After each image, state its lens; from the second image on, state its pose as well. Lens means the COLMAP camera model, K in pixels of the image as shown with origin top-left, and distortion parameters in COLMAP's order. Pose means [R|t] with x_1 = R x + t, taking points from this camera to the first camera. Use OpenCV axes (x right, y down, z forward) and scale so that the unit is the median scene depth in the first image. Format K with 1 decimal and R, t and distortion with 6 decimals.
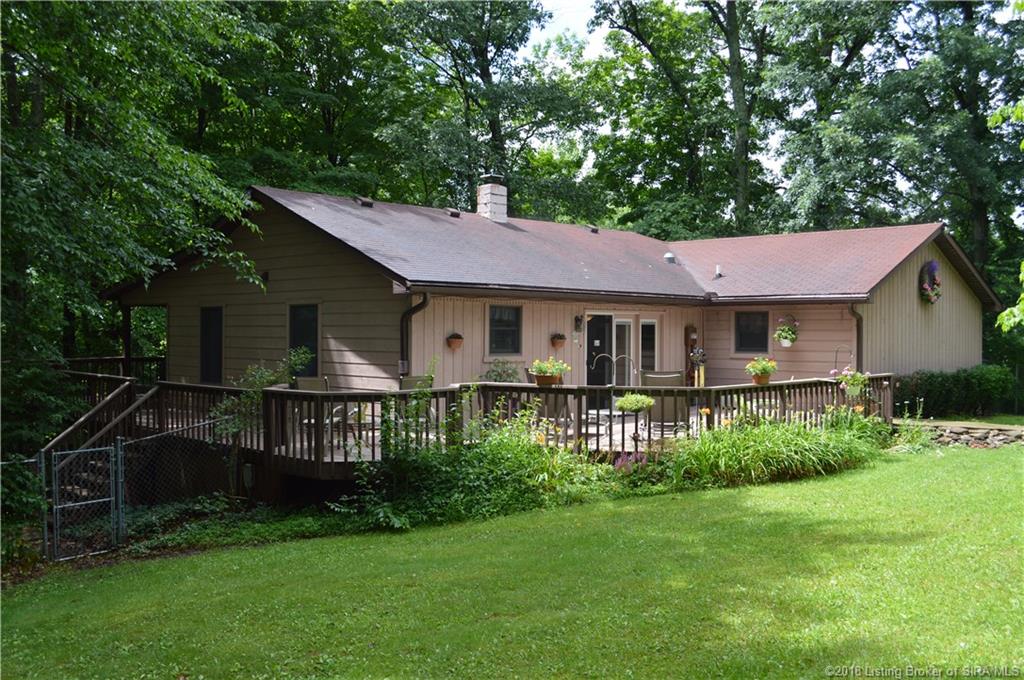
lens RADIAL K [[942.9, 0, 516.0], [0, 942.9, 340.6], [0, 0, 1]] dist [-0.018919, 0.000000]
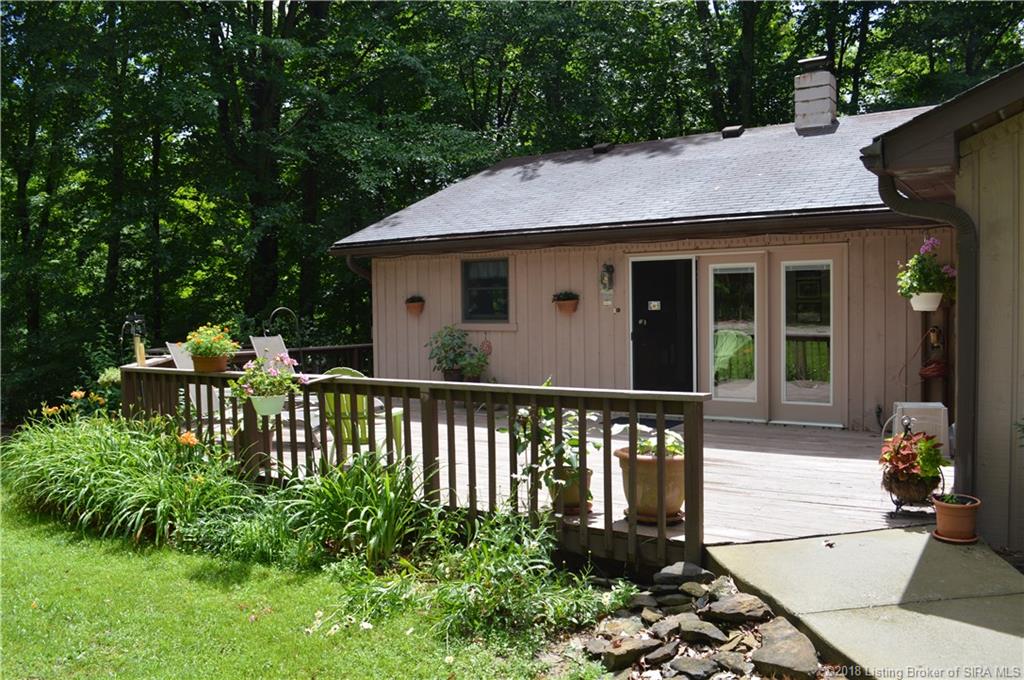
lens RADIAL K [[804.2, 0, 510.7], [0, 804.2, 341.3], [0, 0, 1]] dist [-0.055461, -0.002586]
pose [[0.189823, 0.037527, -0.981101, 0.576326], [0.004979, 0.999220, 0.039184, 0.004997], [0.981806, -0.012323, 0.189488, 0.779770]]
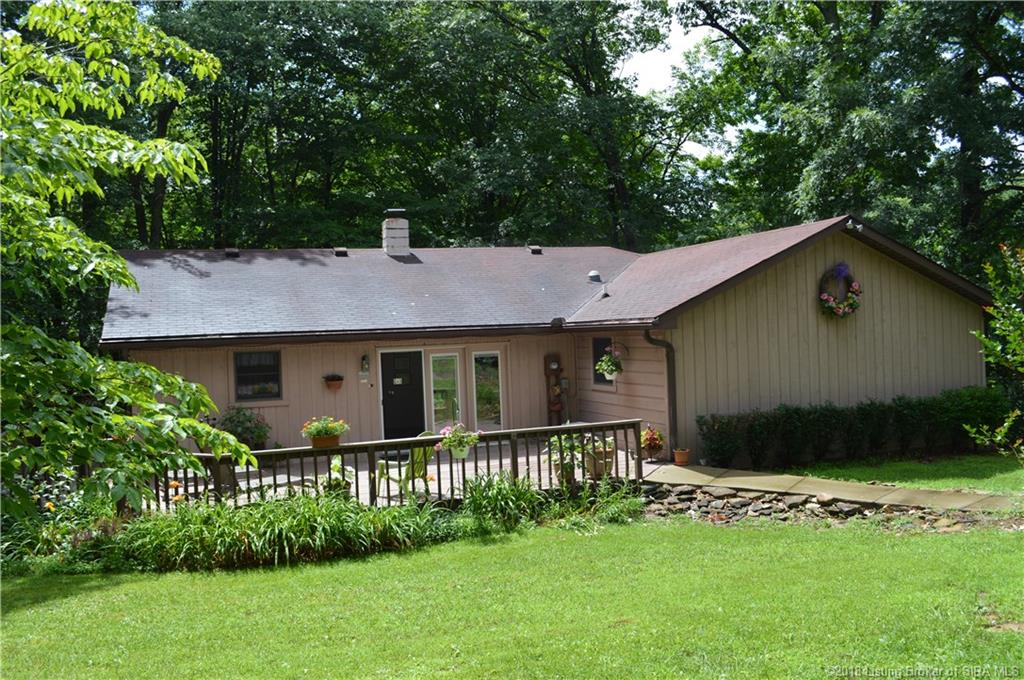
lens RADIAL K [[855.4, 0, 506.3], [0, 855.4, 335.7], [0, 0, 1]] dist [-0.063631, -0.001502]
pose [[0.904629, -0.038202, -0.424484, 0.541174], [0.038572, 0.999226, -0.007726, -0.031873], [0.424451, -0.009384, 0.905402, 0.250443]]
